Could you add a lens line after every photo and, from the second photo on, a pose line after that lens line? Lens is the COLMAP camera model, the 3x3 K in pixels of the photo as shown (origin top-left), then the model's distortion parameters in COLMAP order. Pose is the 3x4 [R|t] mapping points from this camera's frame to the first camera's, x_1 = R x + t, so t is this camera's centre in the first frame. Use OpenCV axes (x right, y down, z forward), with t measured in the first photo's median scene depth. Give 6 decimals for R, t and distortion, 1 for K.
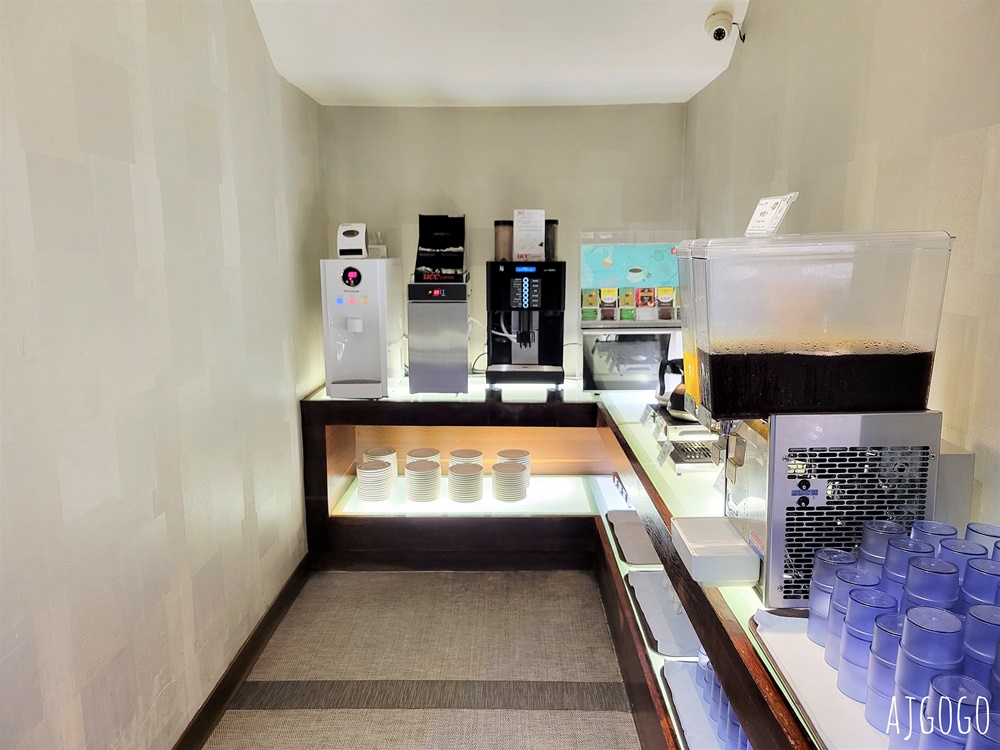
lens RADIAL K [[782.2, 0, 500.0], [0, 782.2, 375.0], [0, 0, 1]] dist [0.005993, -0.002487]
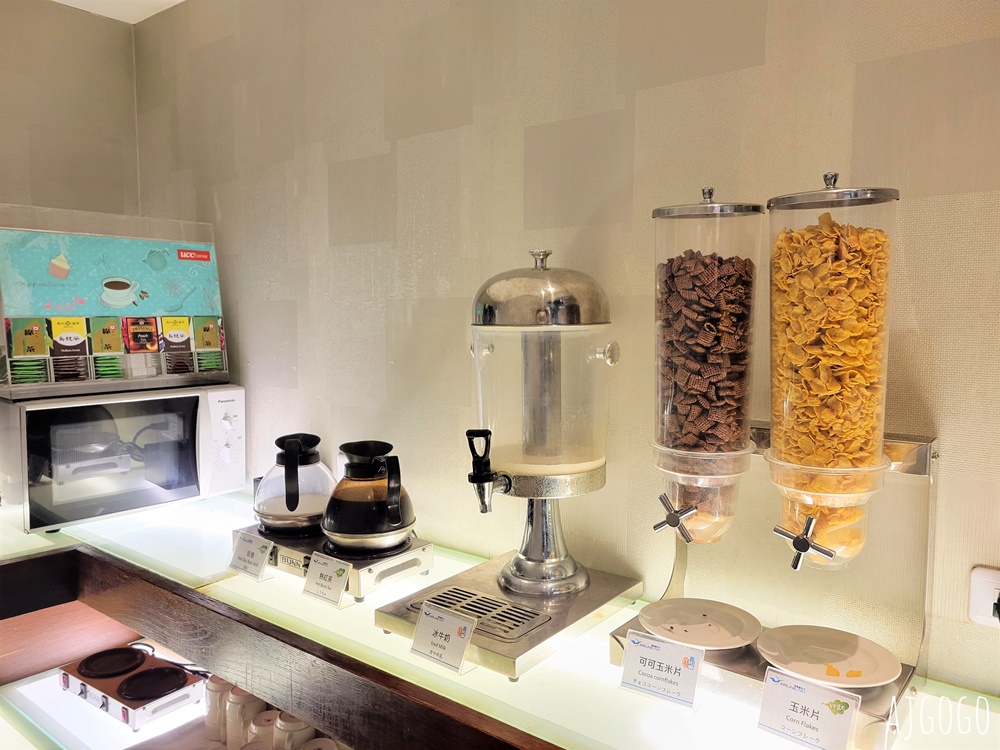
lens RADIAL K [[746.3, 0, 500.0], [0, 746.3, 375.0], [0, 0, 1]] dist [0.021063, -0.000608]
pose [[0.614308, -0.053848, 0.787226, -0.074917], [0.126050, 0.991554, -0.030538, -0.023379], [-0.778933, 0.117990, 0.615907, 0.483857]]
